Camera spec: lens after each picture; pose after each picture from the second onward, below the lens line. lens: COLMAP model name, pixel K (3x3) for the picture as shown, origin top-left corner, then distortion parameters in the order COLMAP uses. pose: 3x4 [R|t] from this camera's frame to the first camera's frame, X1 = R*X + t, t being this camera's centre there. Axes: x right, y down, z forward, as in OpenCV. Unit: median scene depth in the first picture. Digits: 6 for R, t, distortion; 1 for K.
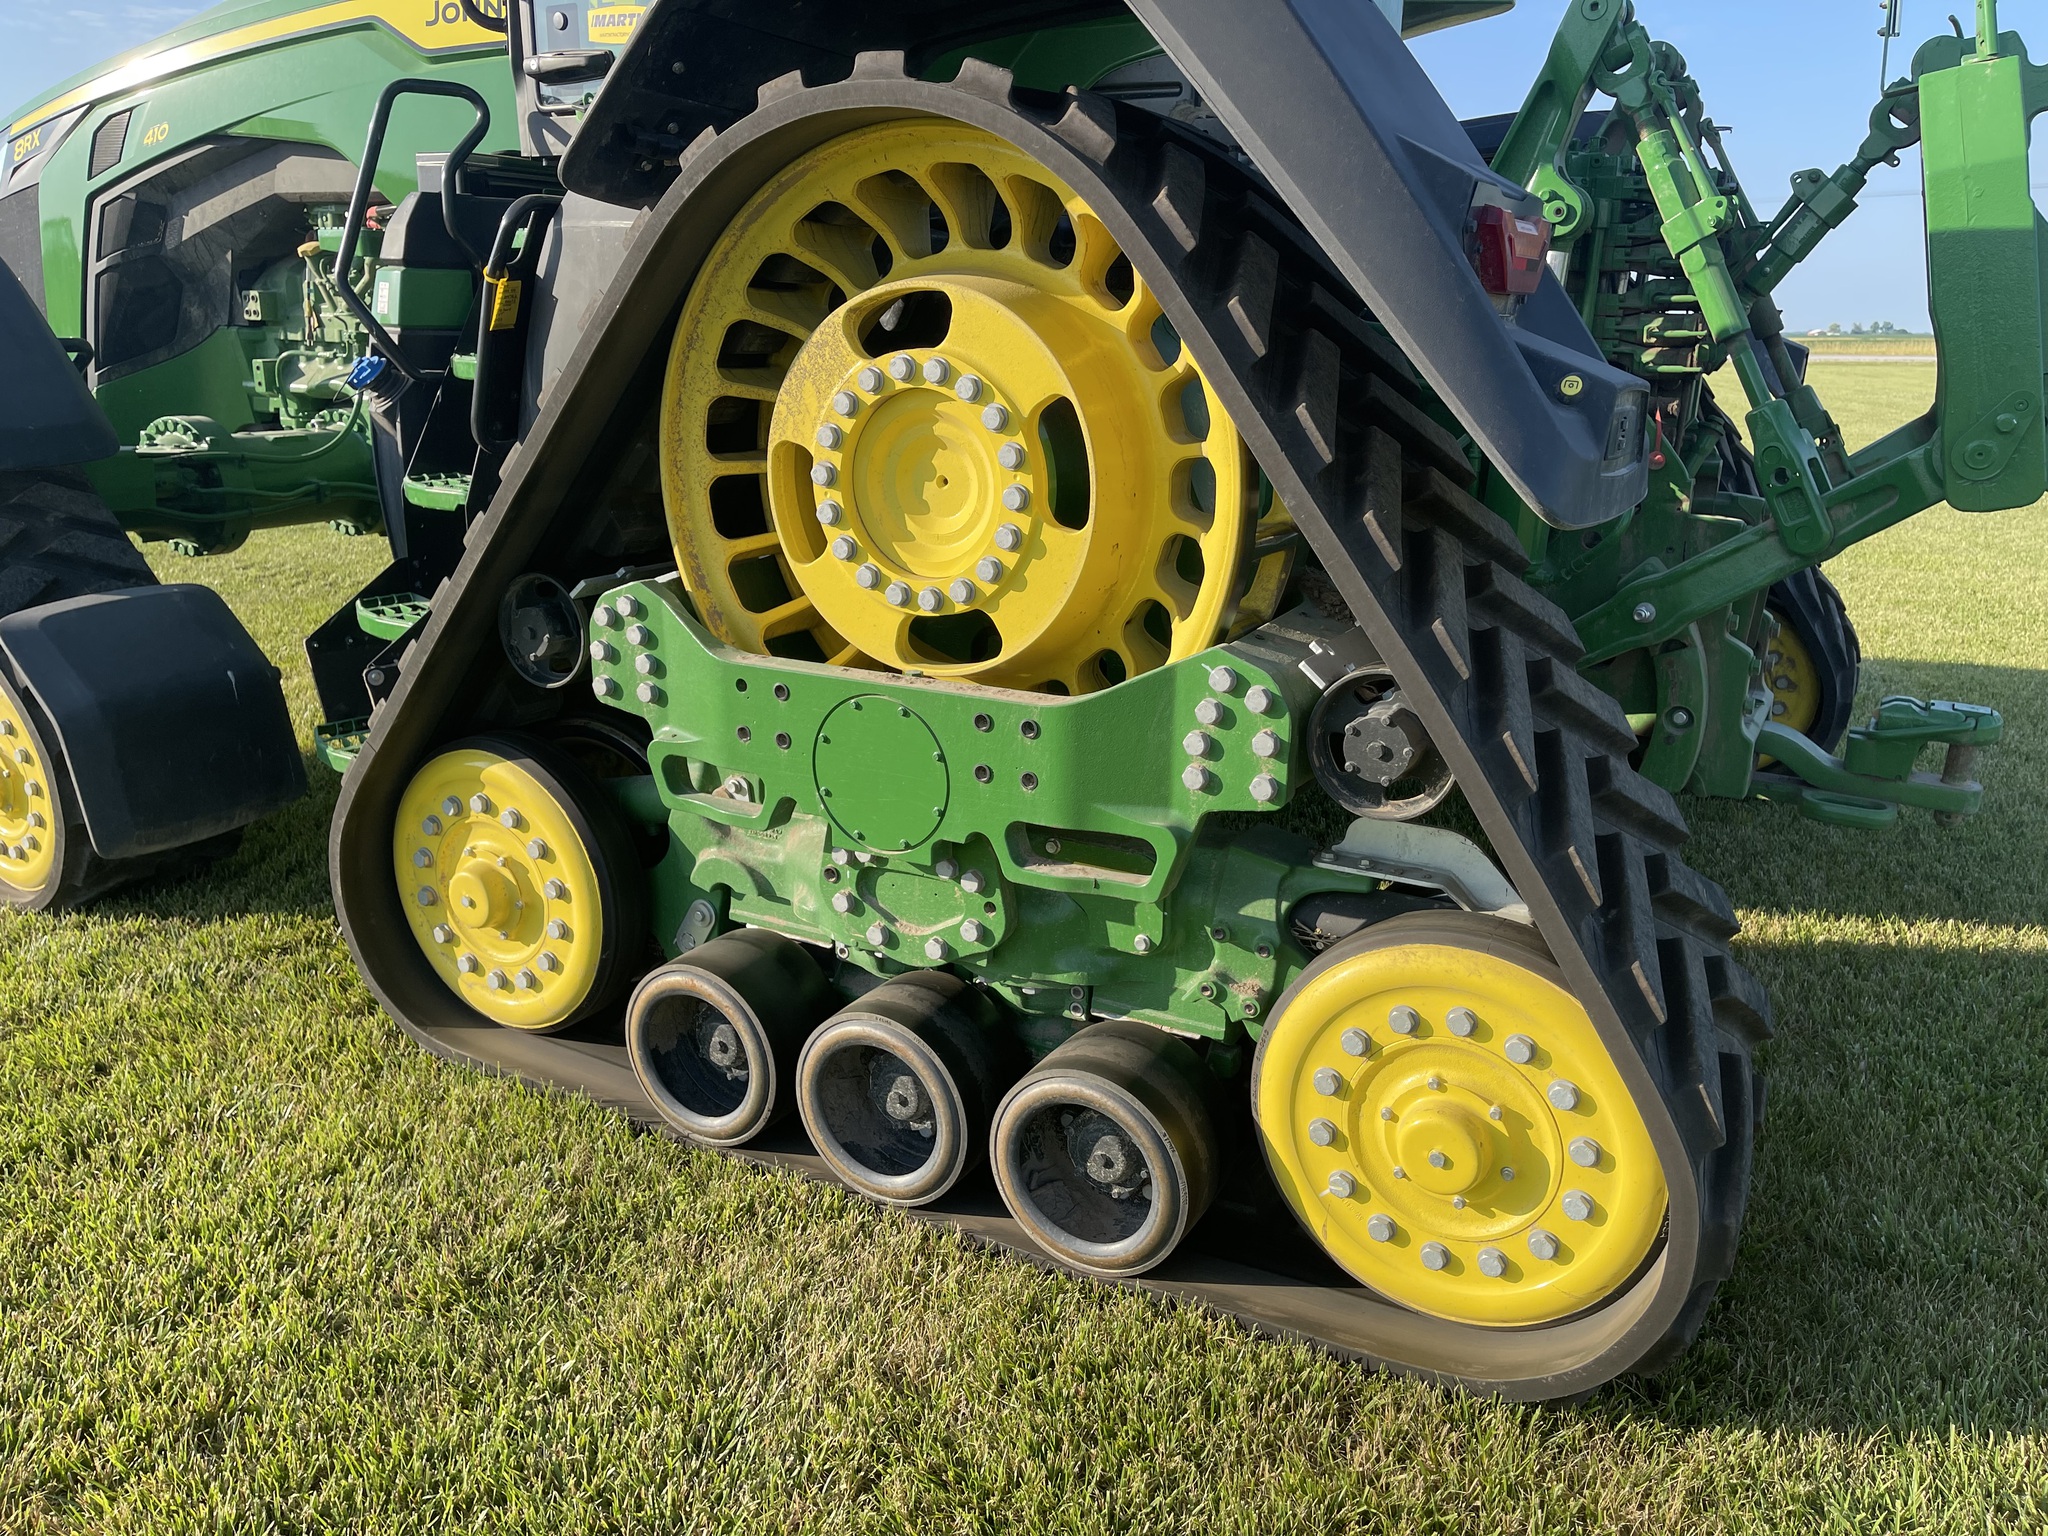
lens RADIAL K [[1552.3, 0, 1025.3], [0, 1552.3, 756.2], [0, 0, 1]] dist [0.051216, -0.055191]
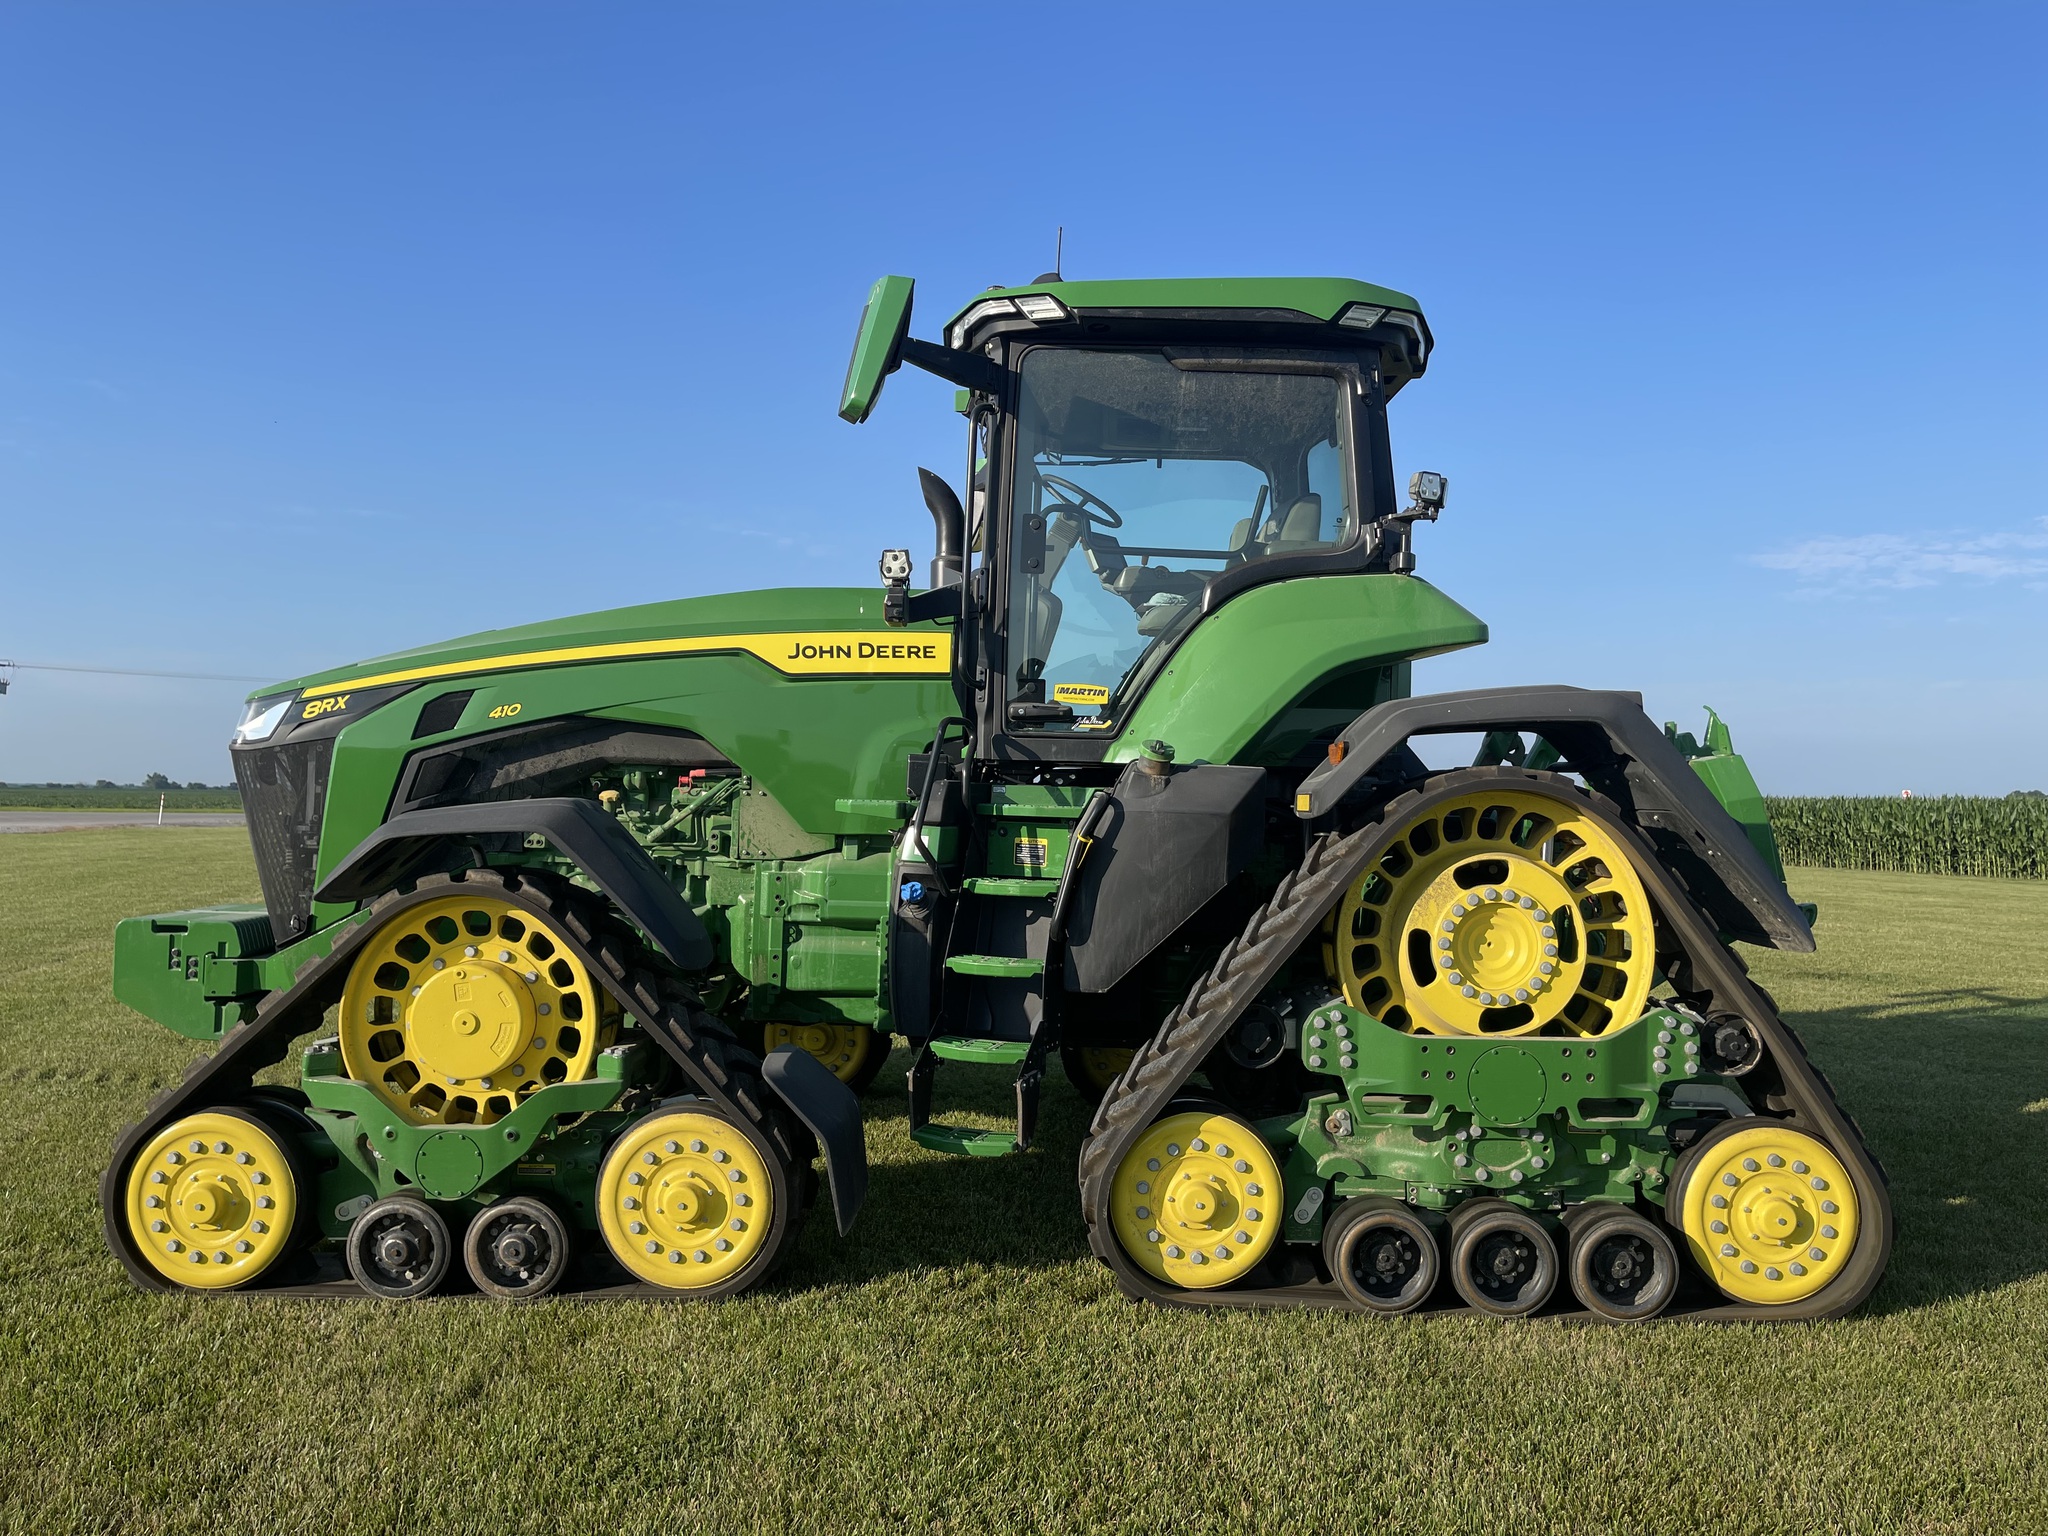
lens RADIAL K [[1552.3, 0, 1022.4], [0, 1552.3, 760.3], [0, 0, 1]] dist [0.051216, -0.055191]
pose [[0.870918, 0.015131, 0.491195, -1.648048], [0.123871, 0.960492, -0.249219, 0.033386], [-0.475560, 0.277895, 0.834636, -0.540572]]
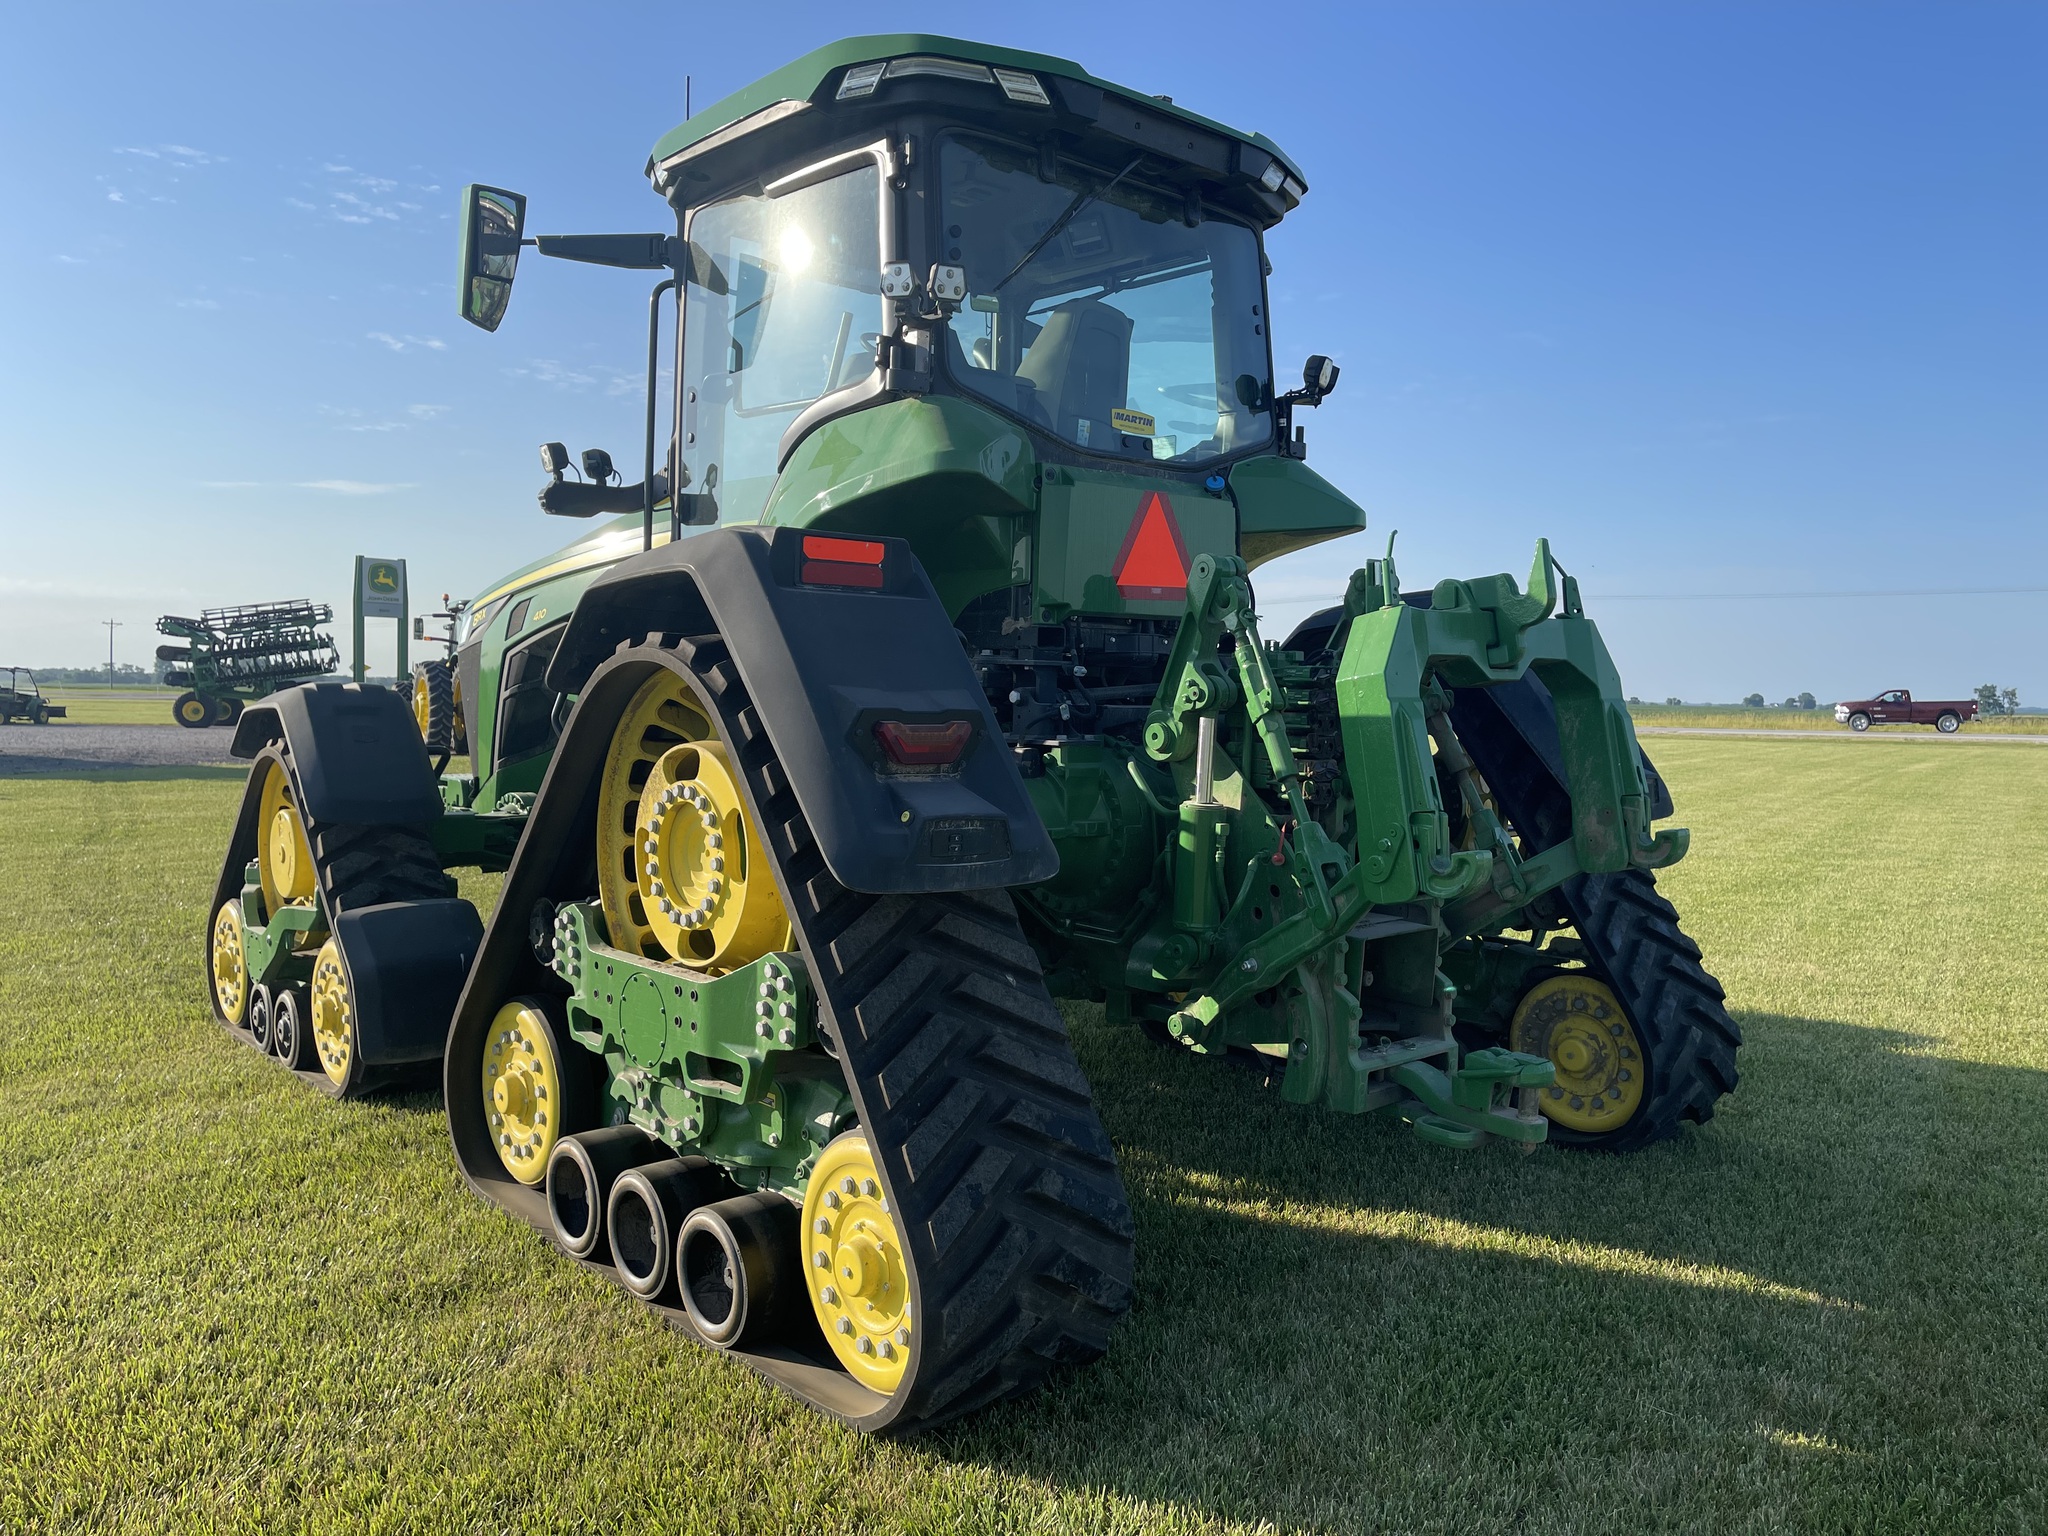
lens RADIAL K [[1552.3, 0, 1026.7], [0, 1552.3, 753.0], [0, 0, 1]] dist [0.051216, -0.055191]
pose [[0.945008, 0.017578, -0.326574, 0.841342], [-0.091918, 0.972580, -0.213634, 0.051925], [0.313864, 0.231904, 0.920712, -0.505790]]
